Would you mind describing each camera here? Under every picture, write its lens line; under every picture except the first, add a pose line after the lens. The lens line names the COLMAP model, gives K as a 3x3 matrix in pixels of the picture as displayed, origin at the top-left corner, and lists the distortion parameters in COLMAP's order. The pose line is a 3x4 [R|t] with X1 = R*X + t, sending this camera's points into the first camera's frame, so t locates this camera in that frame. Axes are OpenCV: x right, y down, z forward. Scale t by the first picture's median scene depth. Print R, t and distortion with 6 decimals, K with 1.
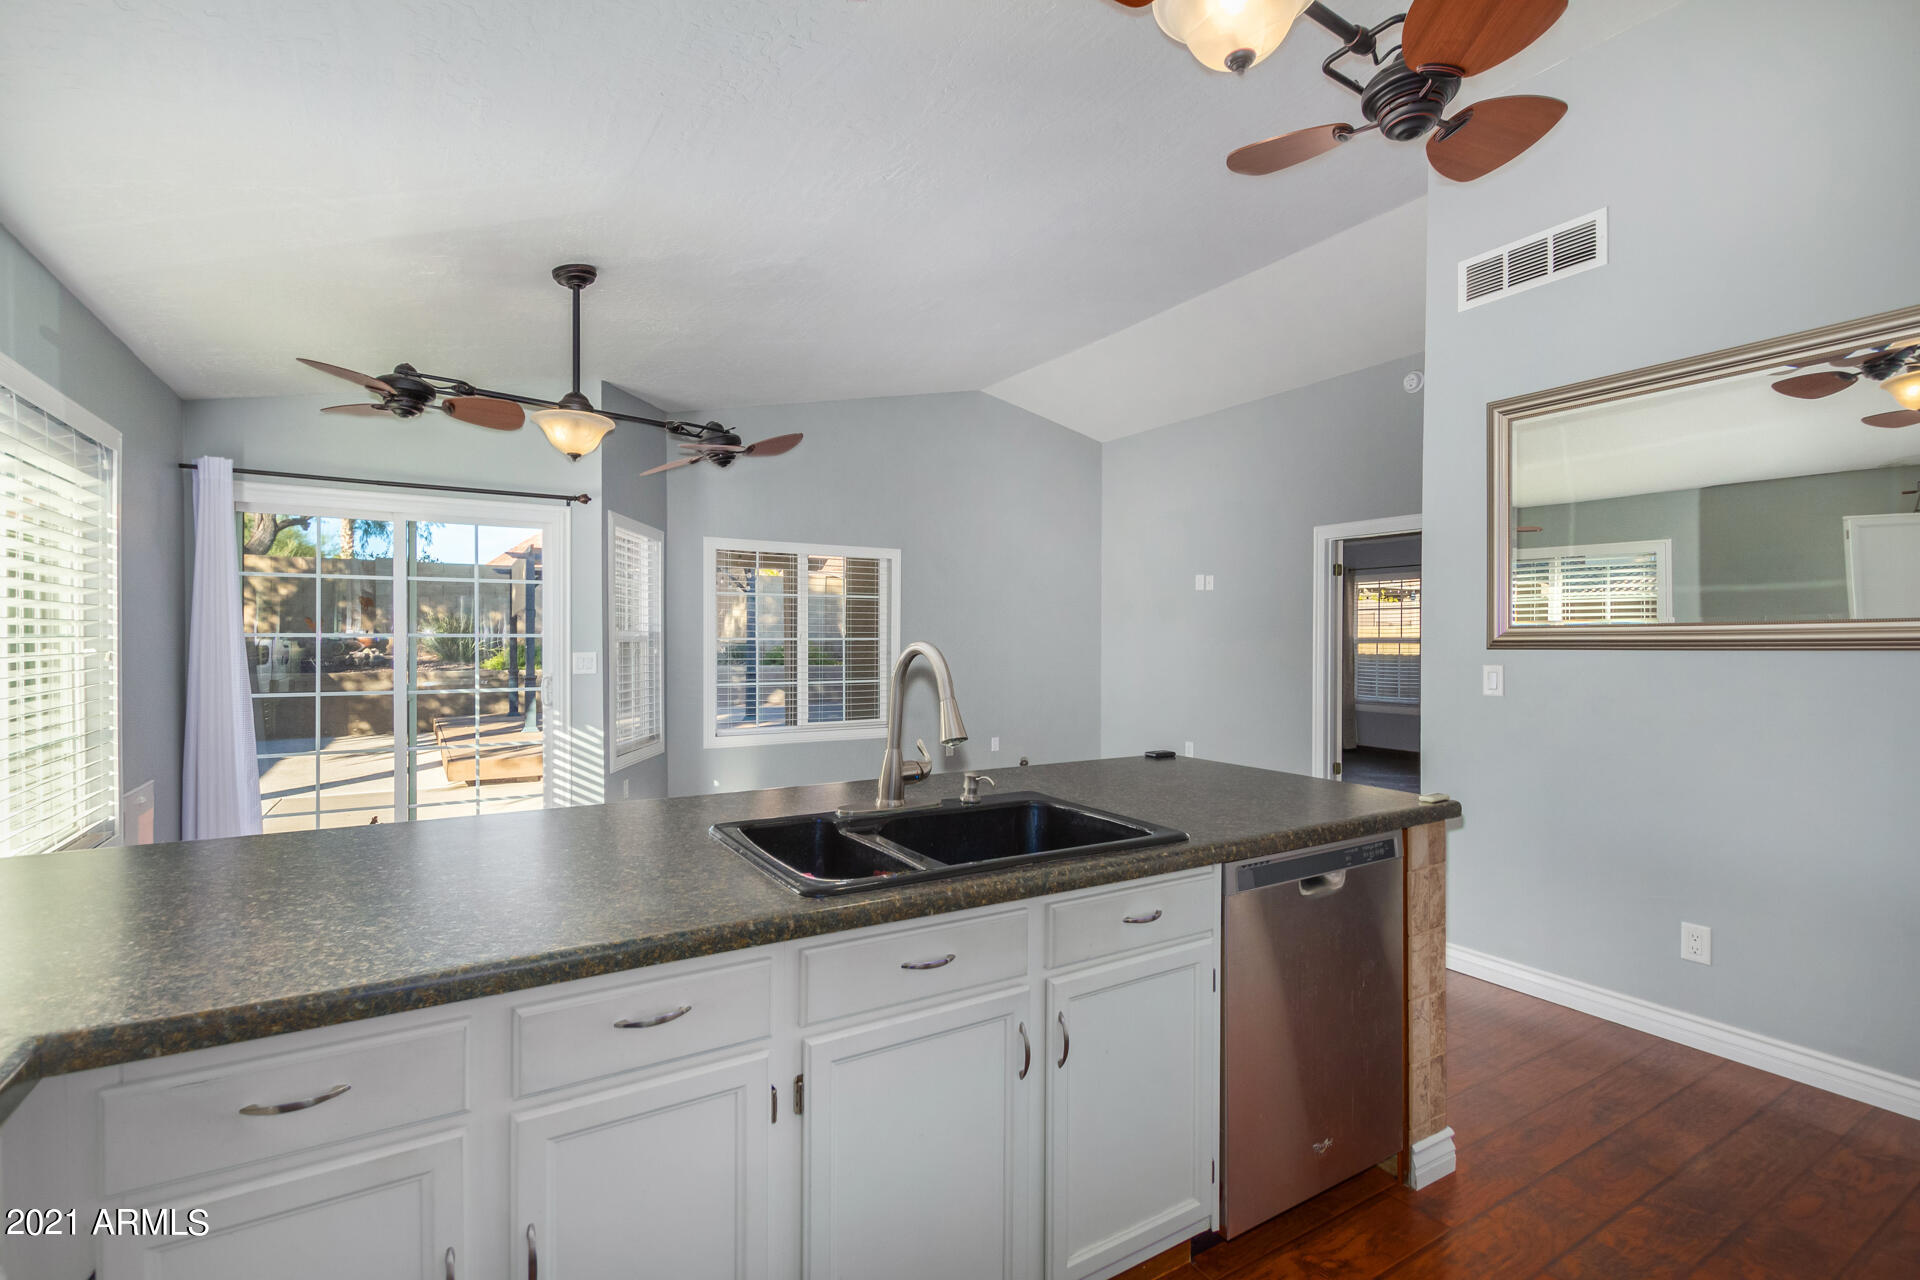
lens RADIAL K [[900.5, 0, 953.0], [0, 900.5, 638.5], [0, 0, 1]] dist [0.006445, -0.001202]
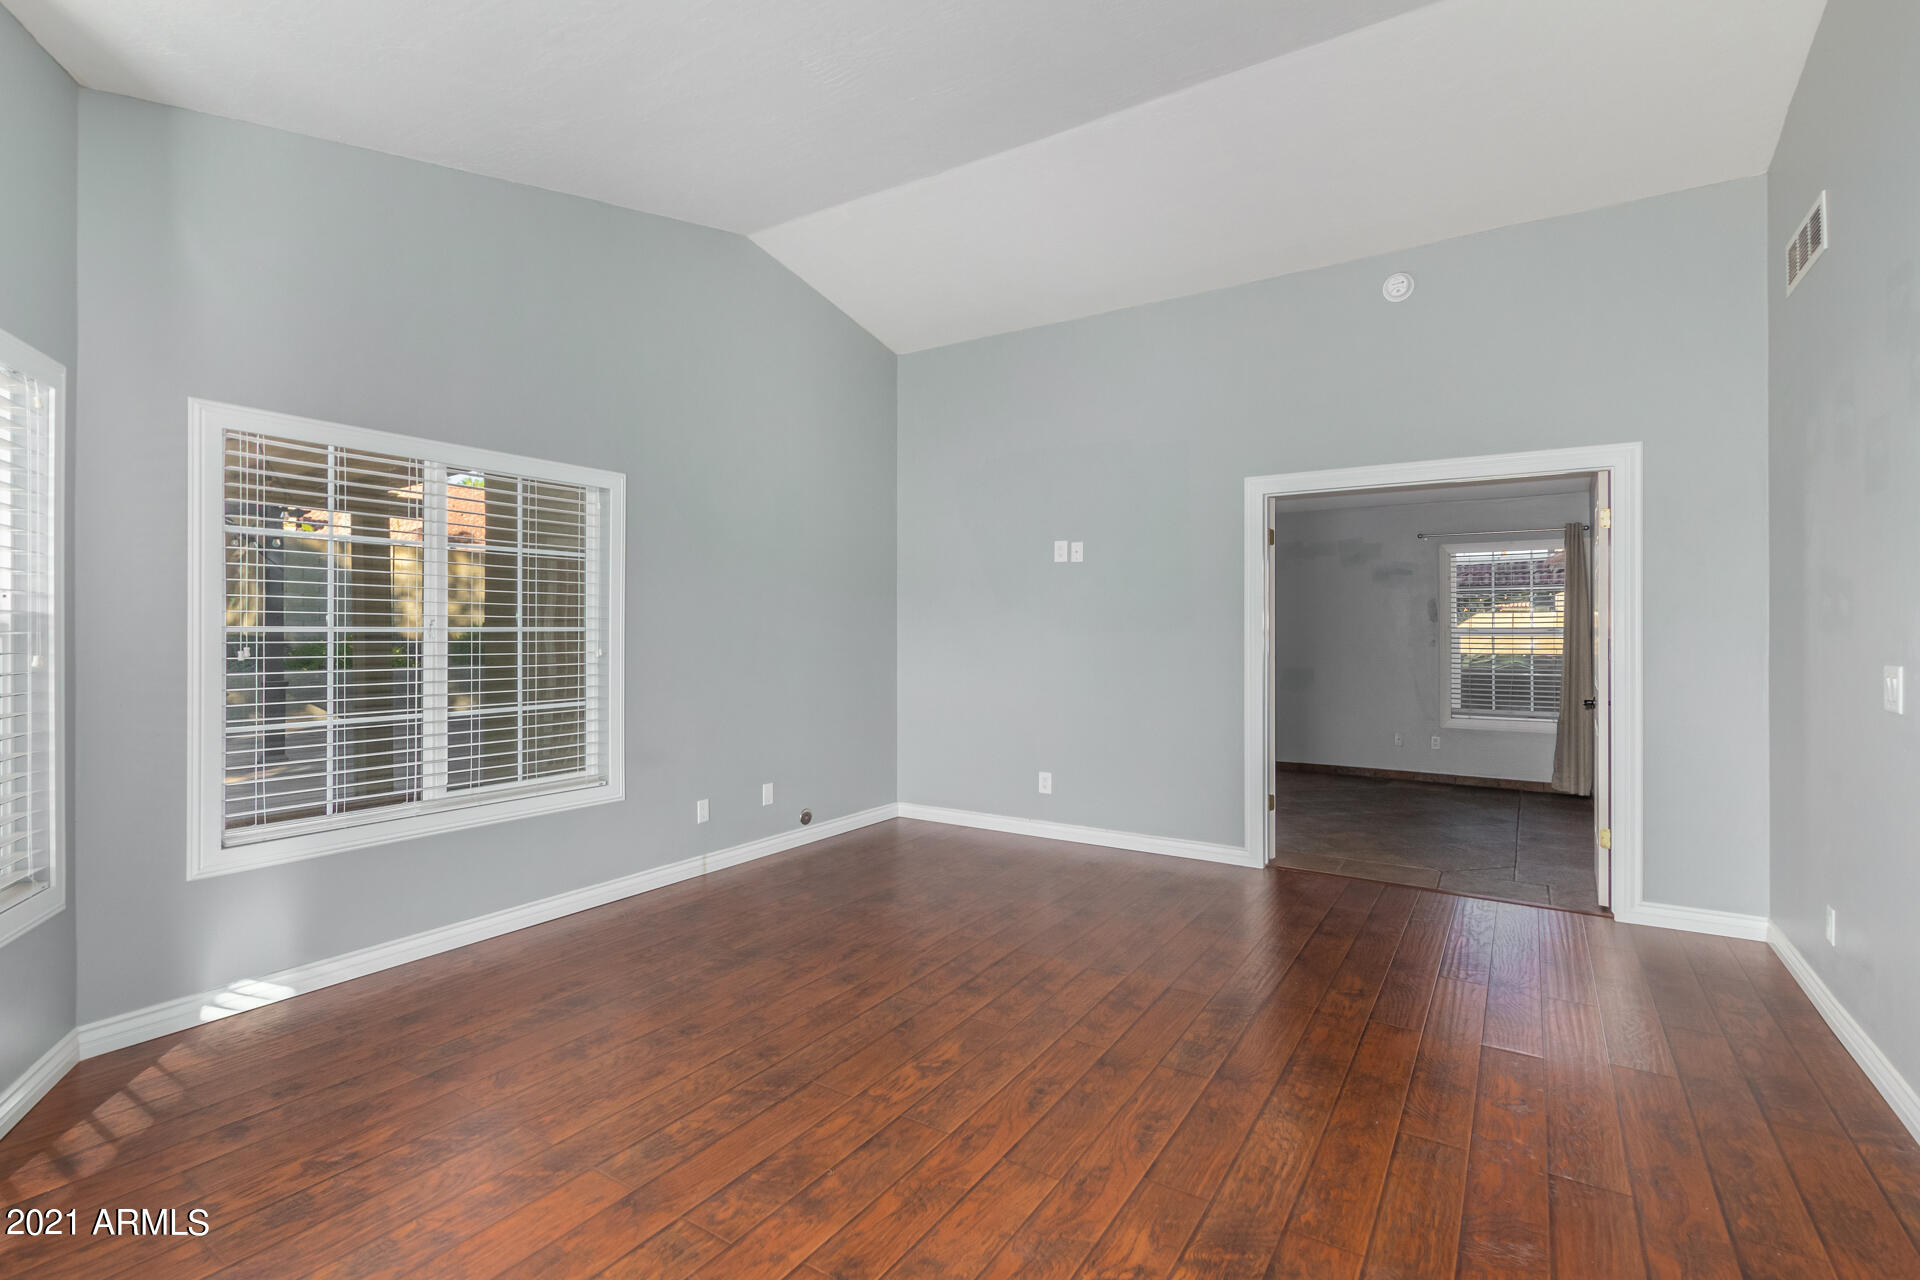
lens RADIAL K [[900.5, 0, 956.7], [0, 900.5, 622.1], [0, 0, 1]] dist [0.006445, -0.001202]
pose [[0.902446, 0.004334, 0.430781, -0.115529], [-0.002938, 0.999988, -0.003907, -0.002339], [-0.430793, 0.002261, 0.902448, 0.393717]]
